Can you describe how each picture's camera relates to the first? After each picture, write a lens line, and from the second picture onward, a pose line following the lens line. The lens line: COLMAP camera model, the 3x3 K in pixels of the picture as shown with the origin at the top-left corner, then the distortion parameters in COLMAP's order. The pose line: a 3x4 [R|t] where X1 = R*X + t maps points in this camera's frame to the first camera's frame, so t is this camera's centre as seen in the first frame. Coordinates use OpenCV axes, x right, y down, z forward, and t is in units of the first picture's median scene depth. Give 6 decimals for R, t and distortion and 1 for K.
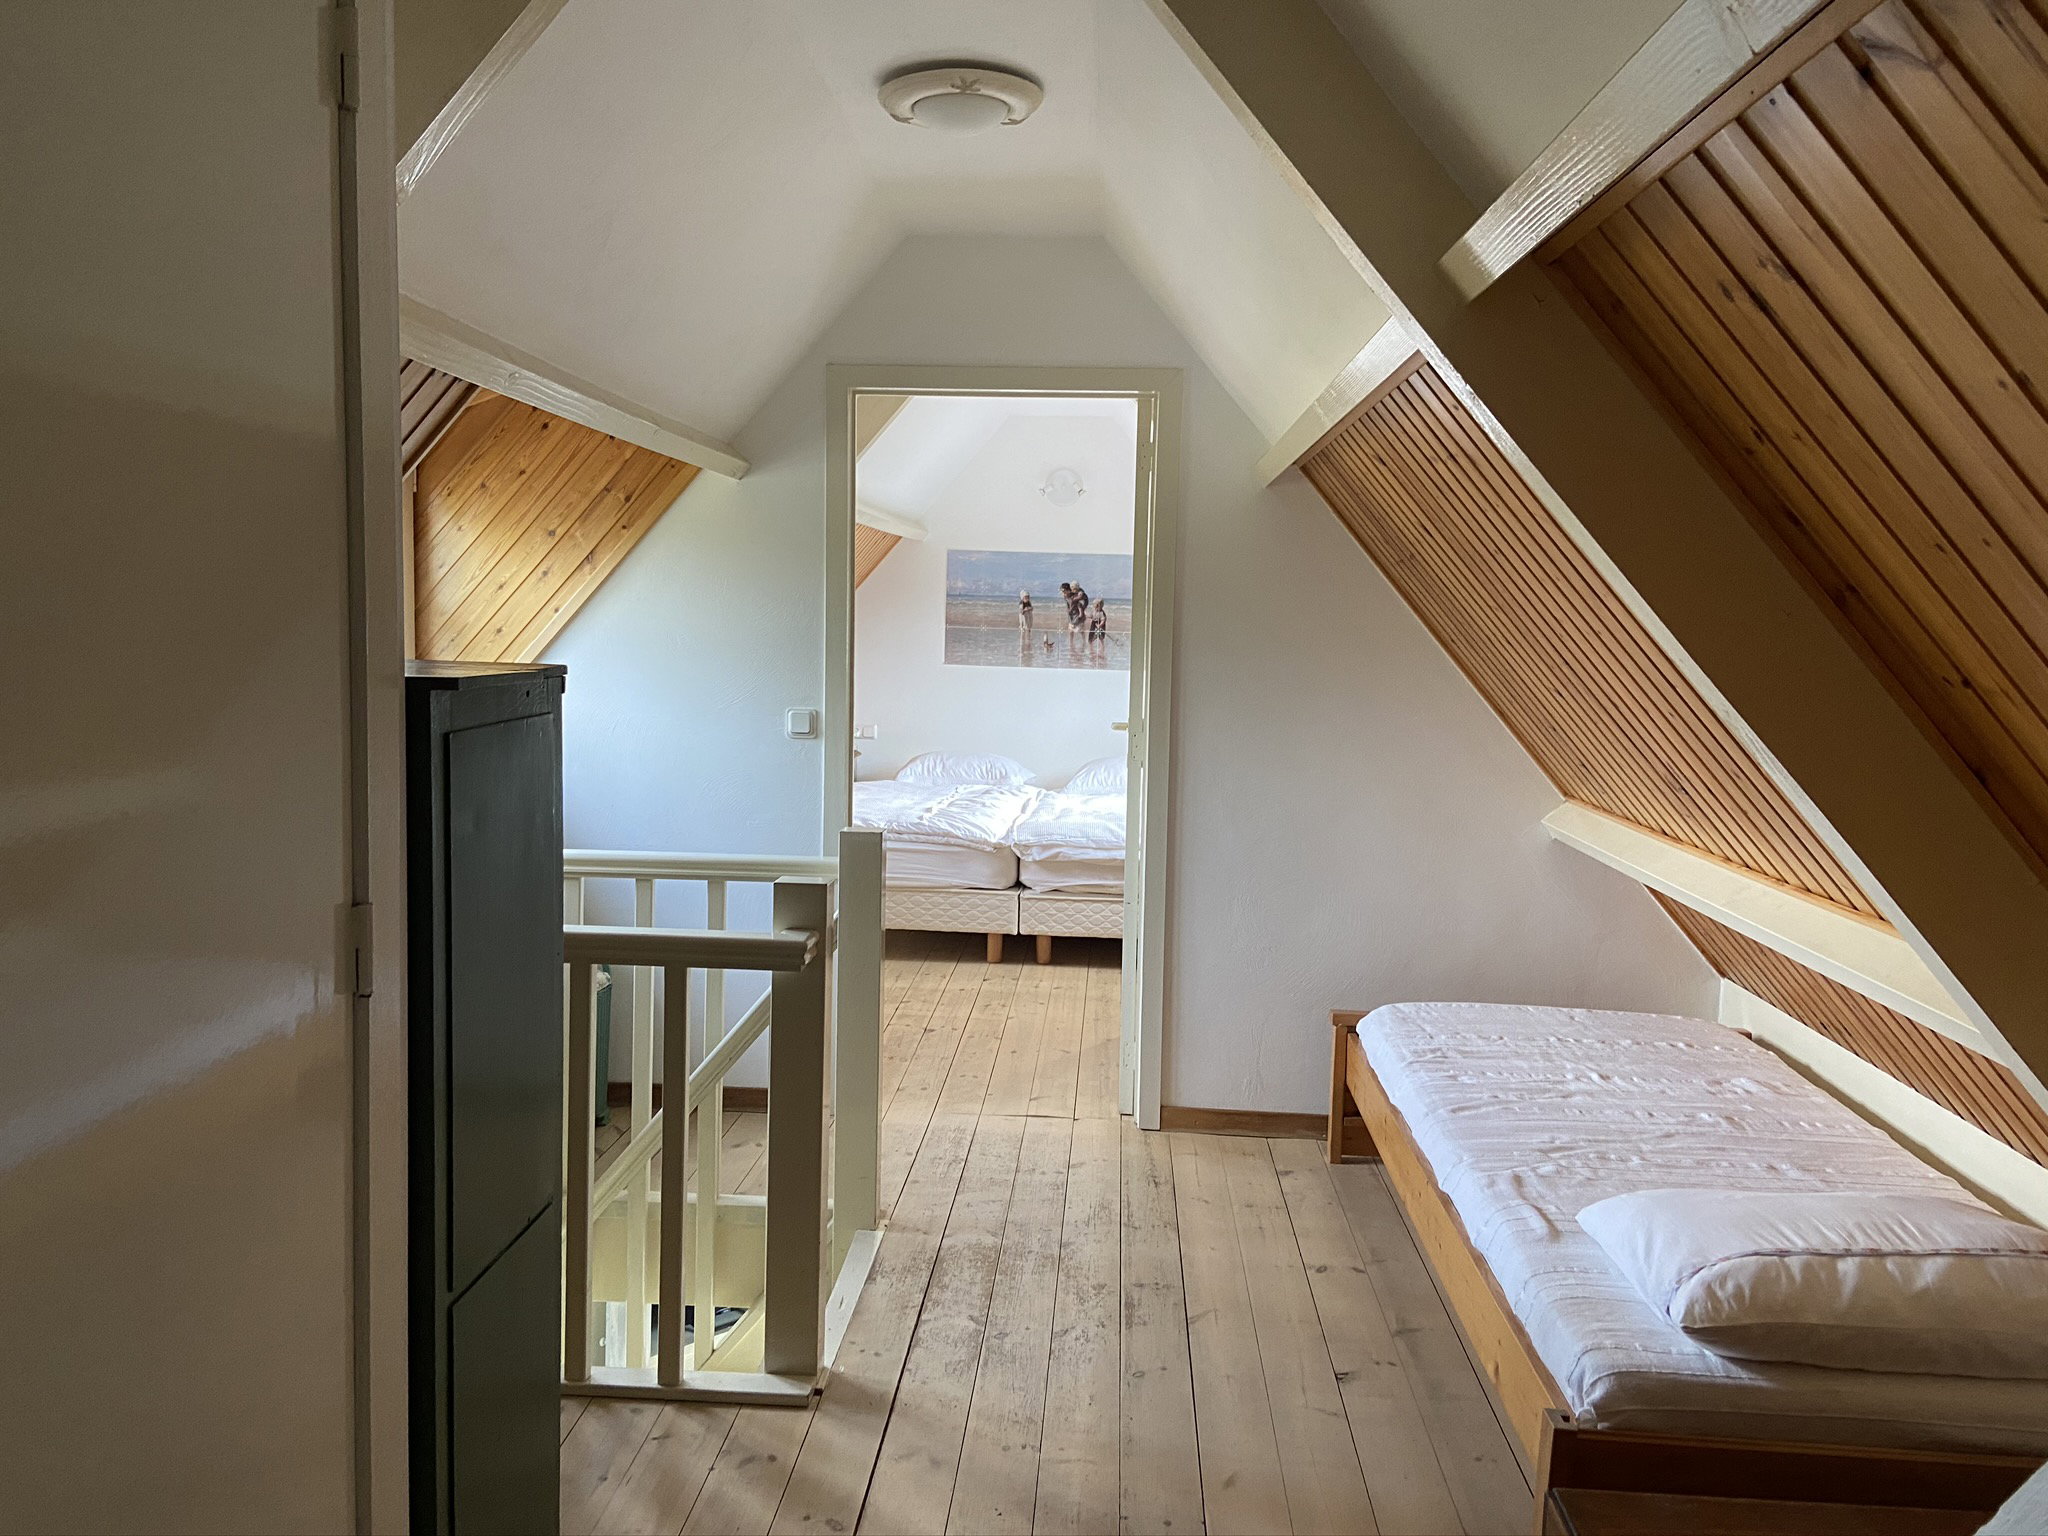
lens RADIAL K [[1542.1, 0, 988.0], [0, 1542.1, 748.7], [0, 0, 1]] dist [0.126630, -0.163328]
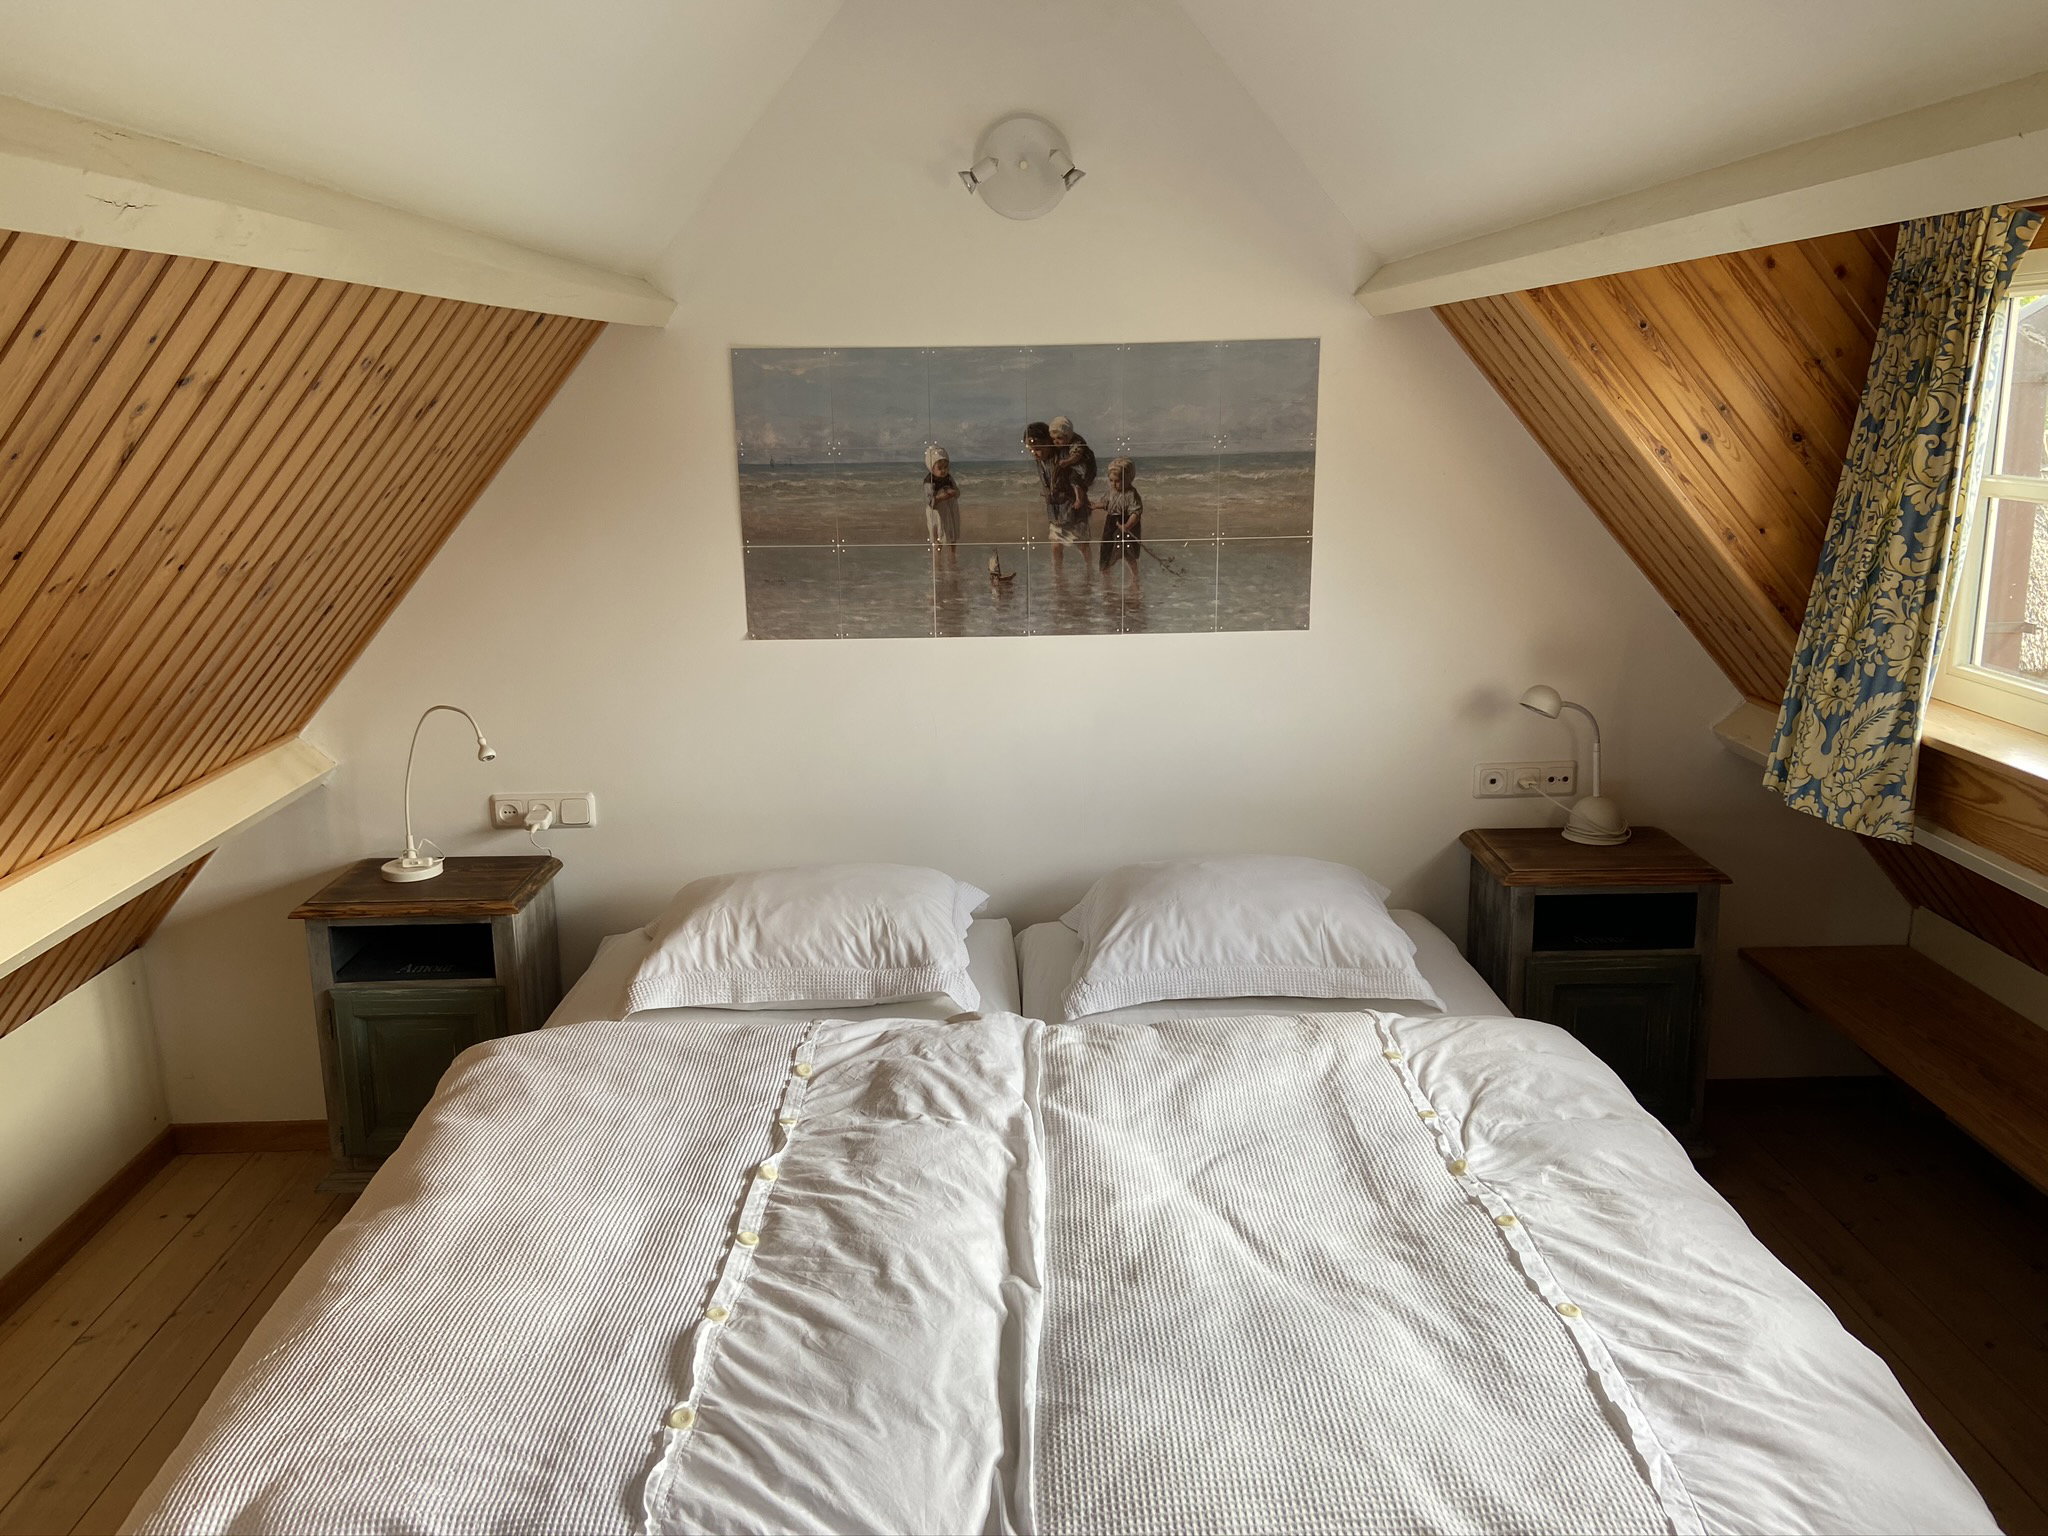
lens RADIAL K [[1542.1, 0, 988.0], [0, 1542.1, 748.7], [0, 0, 1]] dist [0.126630, -0.163328]
pose [[0.995090, -0.065353, 0.074325, 0.003107], [0.054360, 0.988465, 0.141357, -0.103878], [-0.082706, -0.136623, 0.987165, 0.759038]]
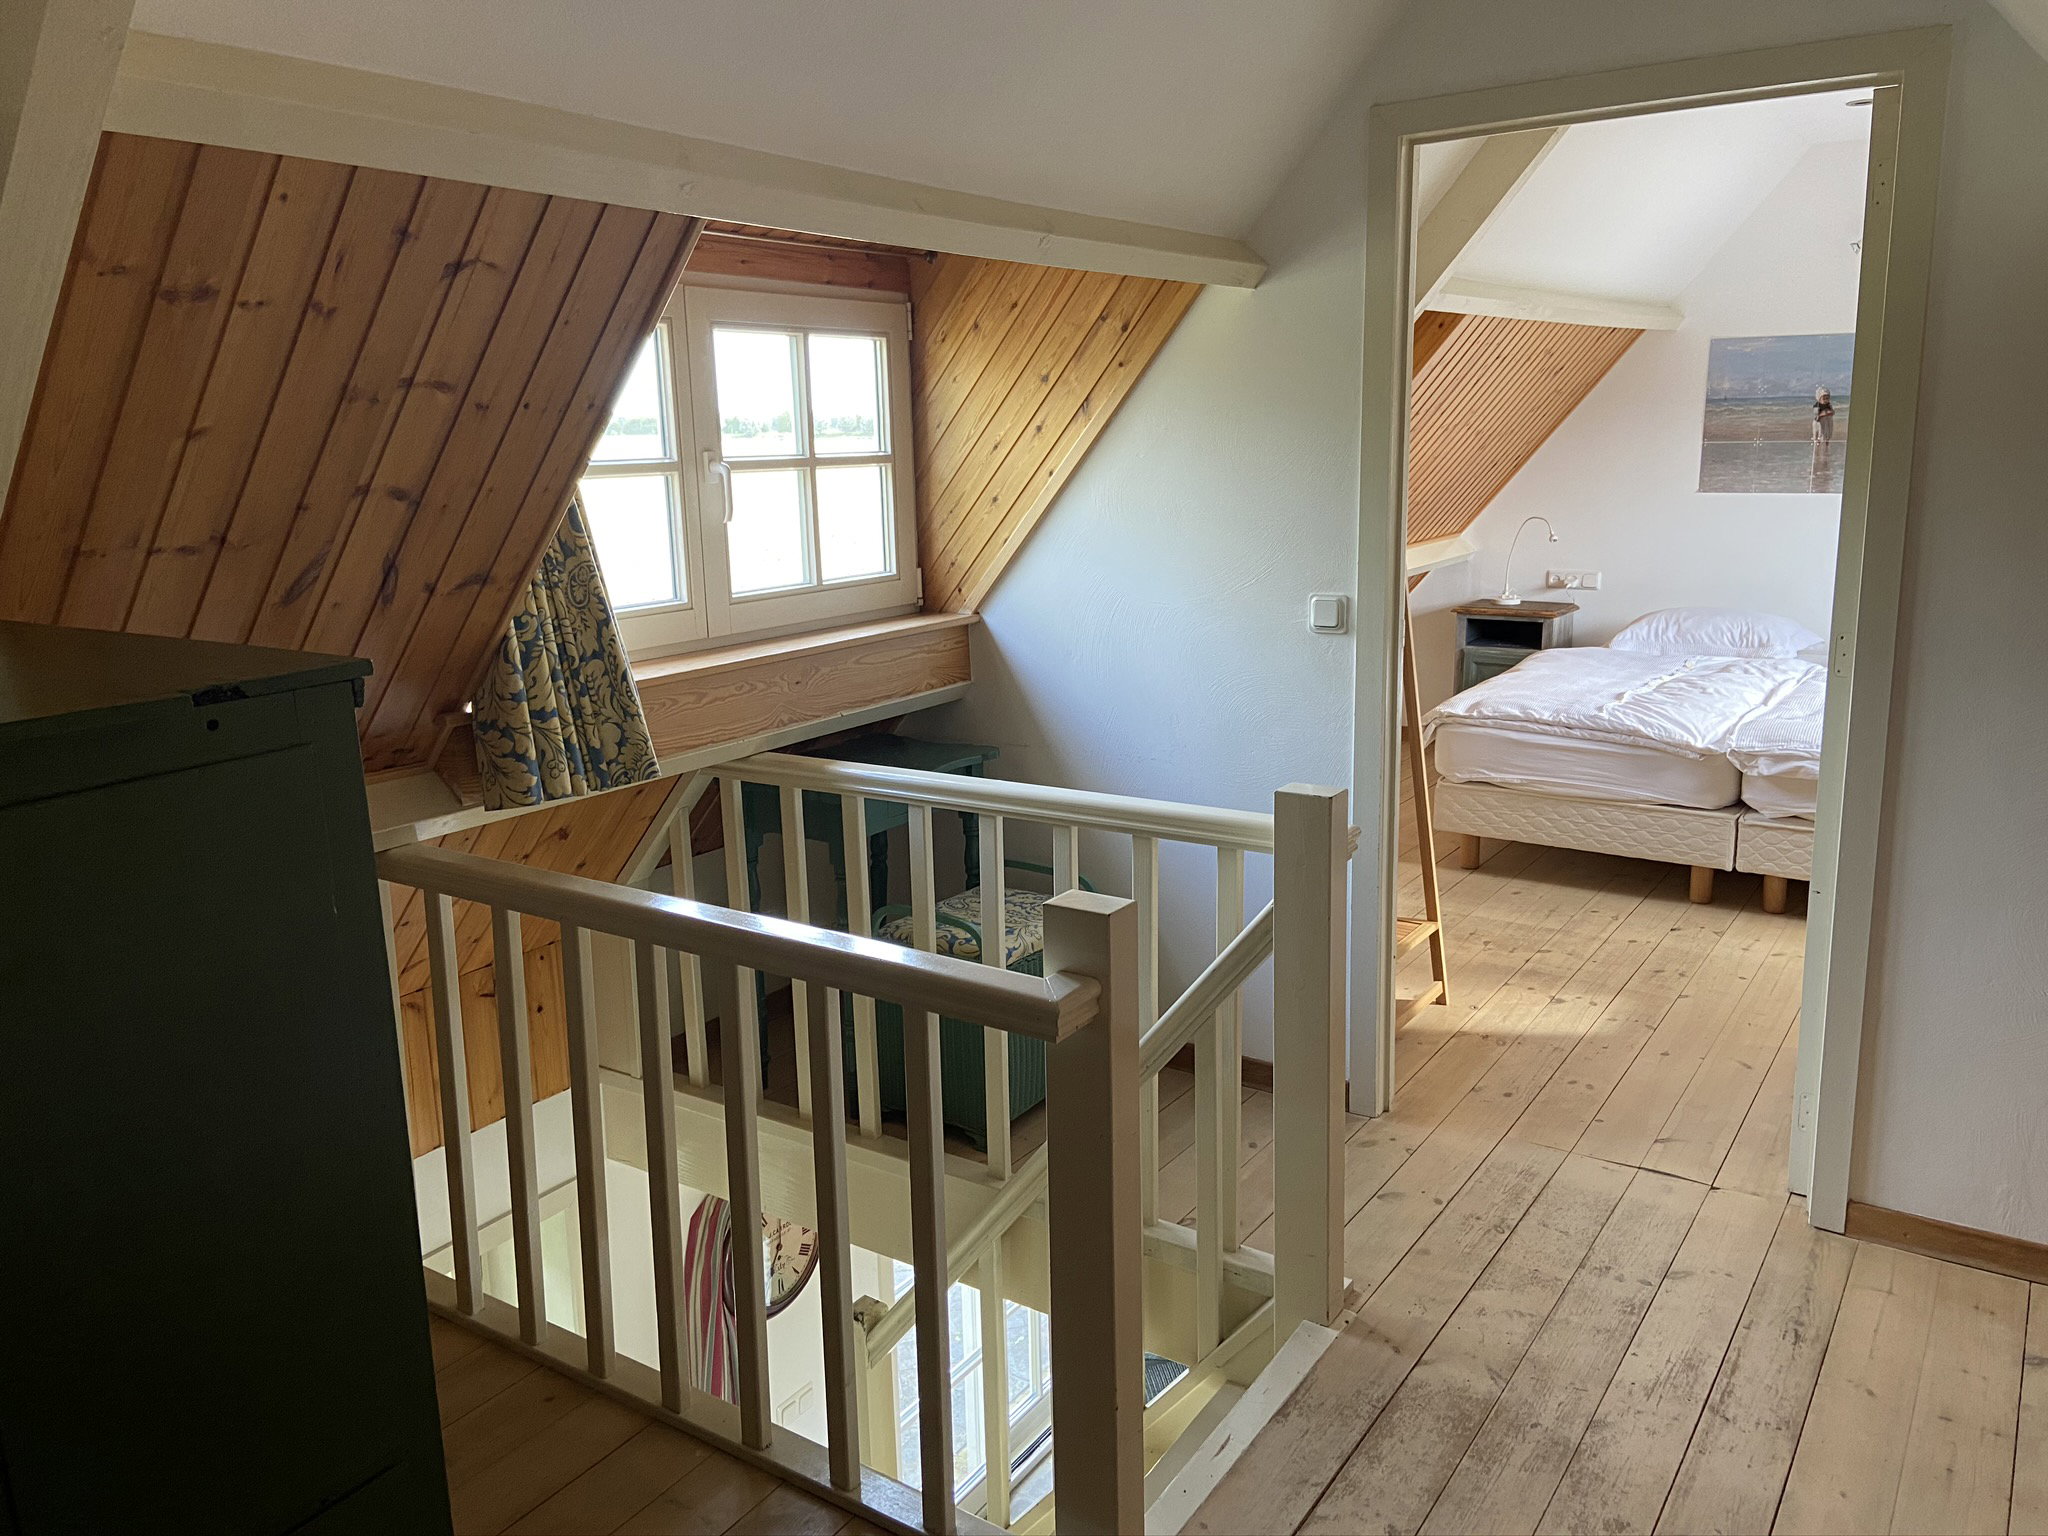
lens RADIAL K [[1518.5, 0, 1022.3], [0, 1518.5, 745.2], [0, 0, 1]] dist [0.123624, -0.156940]
pose [[0.867041, 0.057959, -0.494853, 0.088500], [0.003020, 0.992581, 0.121546, -0.031574], [0.498227, -0.106880, 0.860434, 0.199040]]
